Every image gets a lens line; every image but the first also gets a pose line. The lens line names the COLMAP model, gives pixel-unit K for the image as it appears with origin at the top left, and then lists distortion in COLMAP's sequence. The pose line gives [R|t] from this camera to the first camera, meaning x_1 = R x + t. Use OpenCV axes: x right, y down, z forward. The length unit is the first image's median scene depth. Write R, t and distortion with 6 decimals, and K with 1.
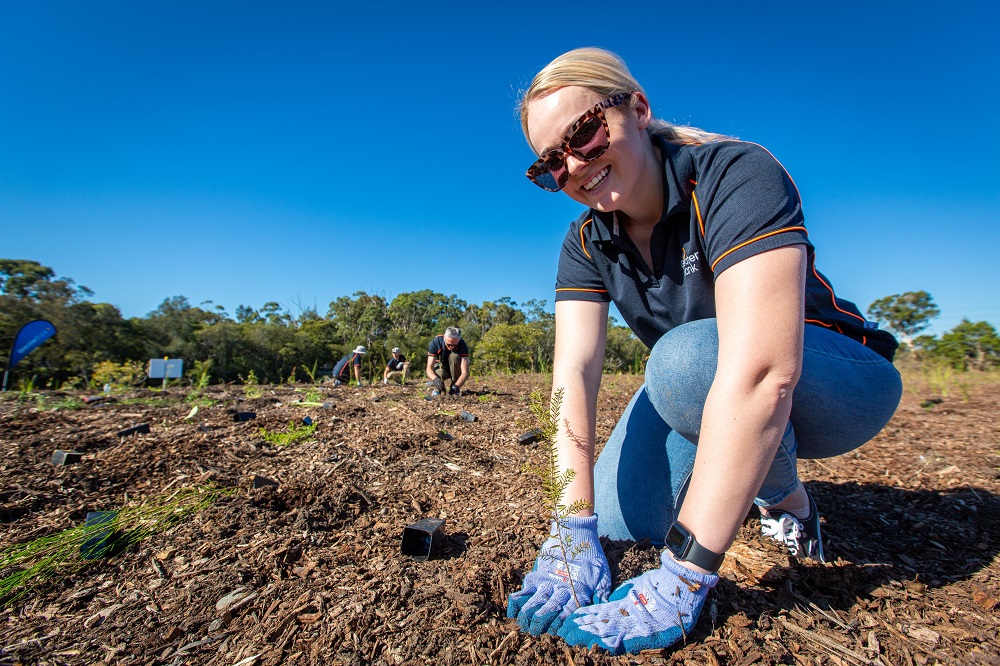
lens RADIAL K [[425.2, 0, 500.0], [0, 425.2, 333.0], [0, 0, 1]] dist [-0.001457, -0.000038]
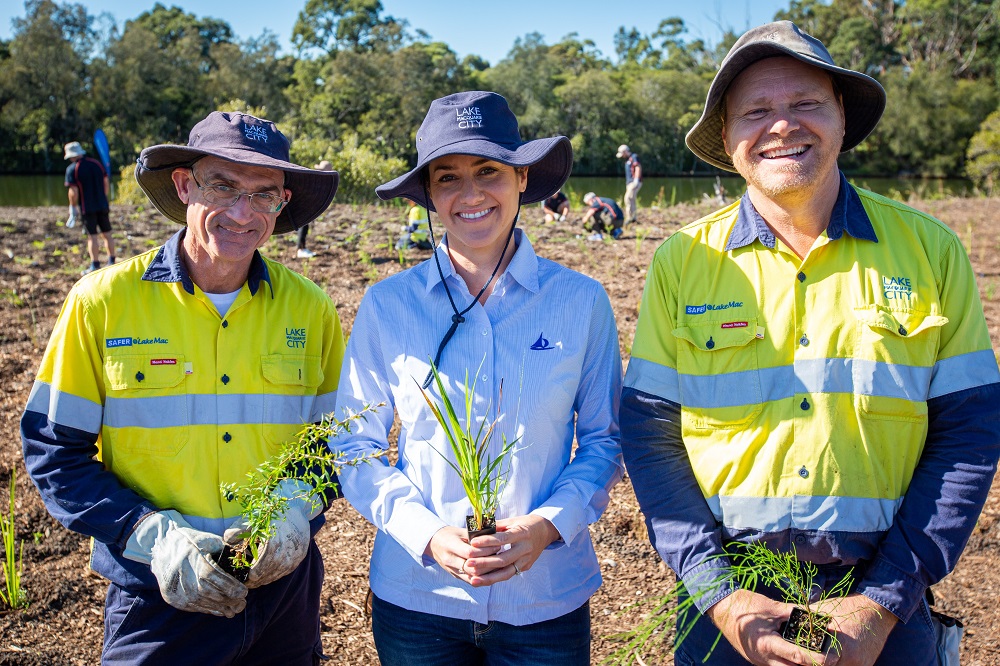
lens RADIAL K [[997.2, 0, 500.0], [0, 997.2, 333.0], [0, 0, 1]] dist [-0.060611, 0.009641]
pose [[0.781625, 0.123378, -0.611425, 0.135408], [0.054856, 0.962847, 0.264417, -0.047007], [0.621332, -0.240215, 0.745817, -0.199081]]
